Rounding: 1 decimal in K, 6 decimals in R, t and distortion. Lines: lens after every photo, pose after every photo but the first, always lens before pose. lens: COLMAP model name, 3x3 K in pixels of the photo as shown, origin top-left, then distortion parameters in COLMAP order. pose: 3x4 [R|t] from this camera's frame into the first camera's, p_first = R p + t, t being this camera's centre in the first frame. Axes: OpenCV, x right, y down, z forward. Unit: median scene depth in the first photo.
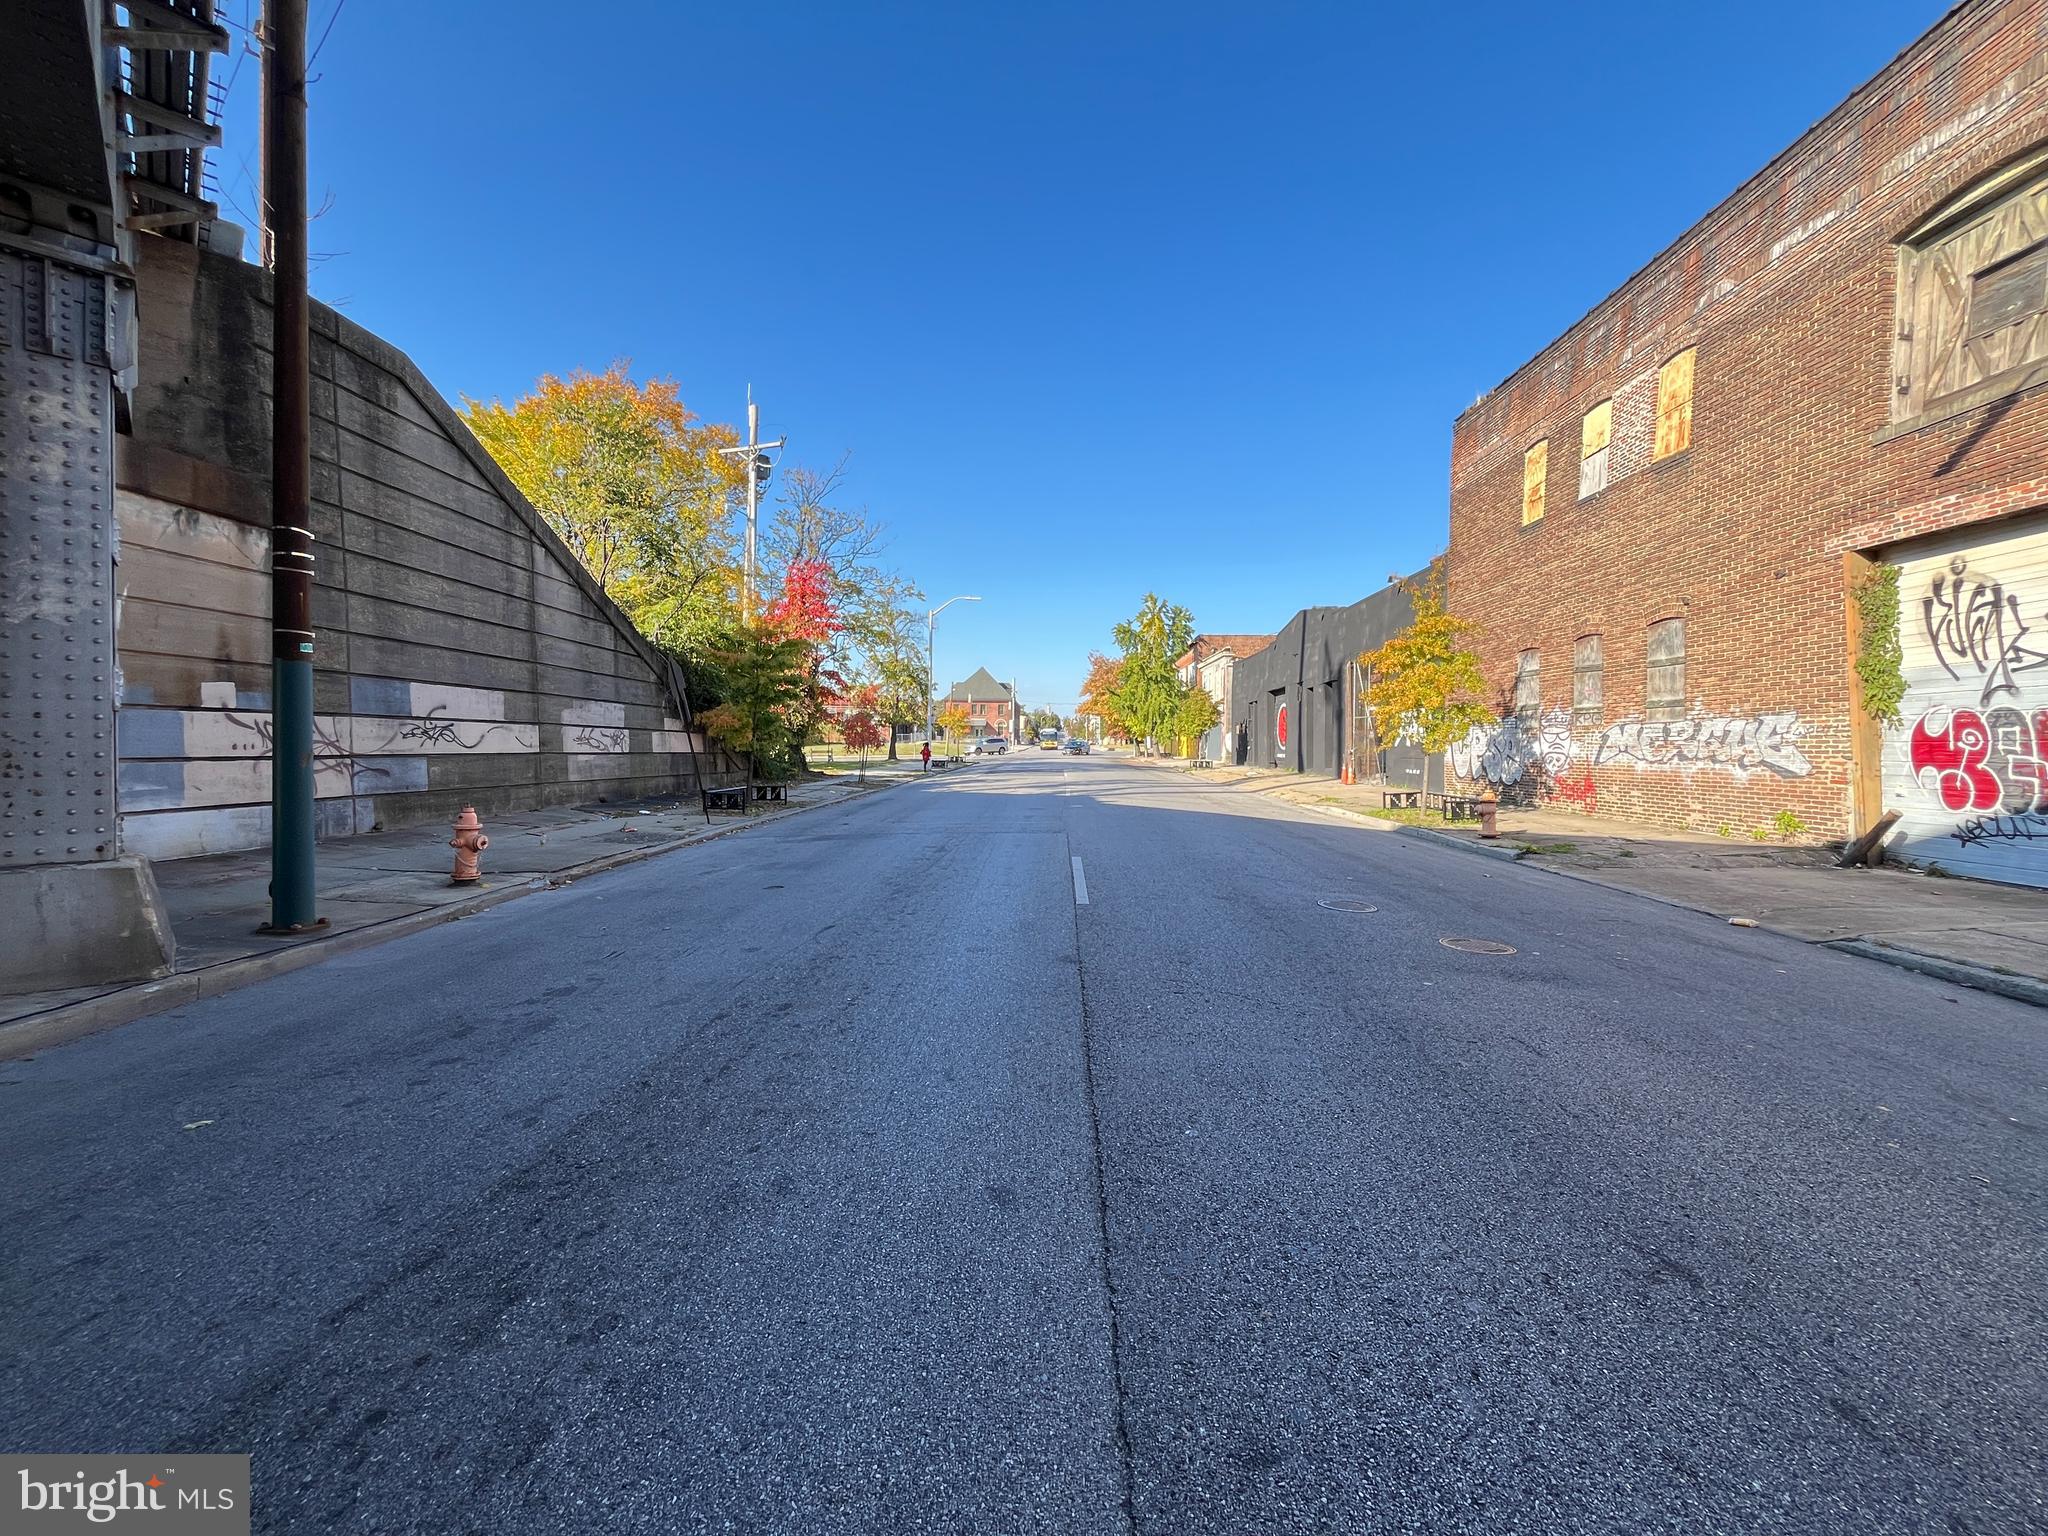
lens RADIAL K [[822.3, 0, 1024.3], [0, 822.3, 764.1], [0, 0, 1]] dist [-0.000856, -0.000583]
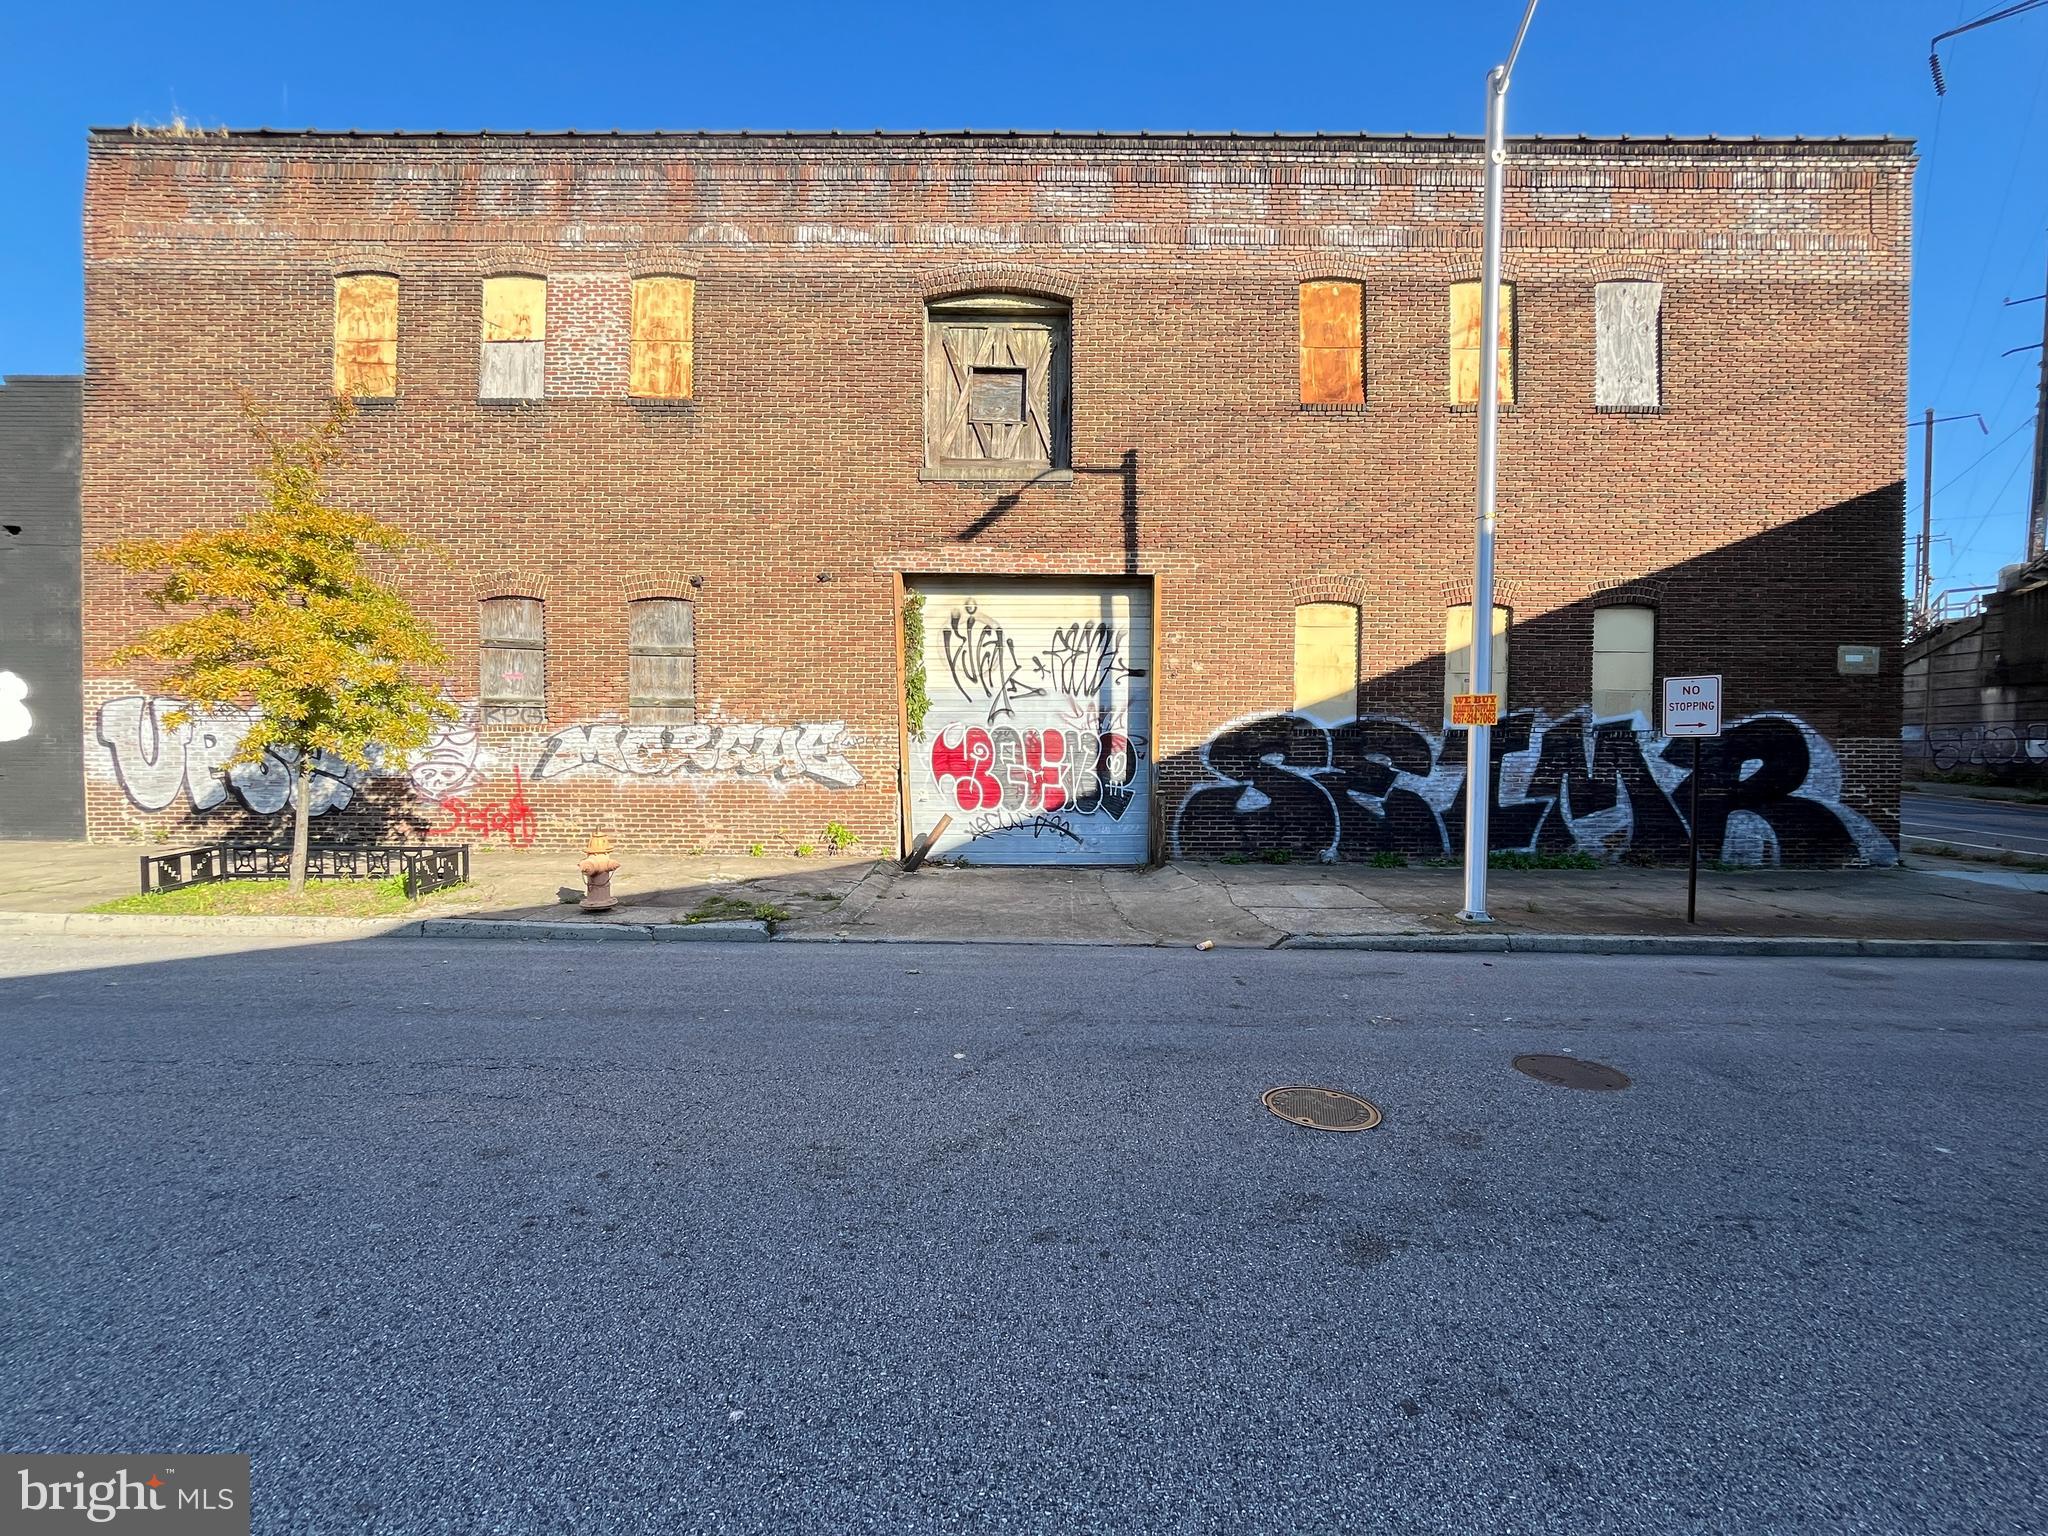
lens RADIAL K [[822.3, 0, 1024.3], [0, 822.3, 764.1], [0, 0, 1]] dist [-0.000856, -0.000583]
pose [[-0.044170, -0.021672, 0.998789, -0.056654], [0.014262, 0.999649, 0.022322, -0.030393], [-0.998922, 0.015231, -0.043845, 0.796102]]
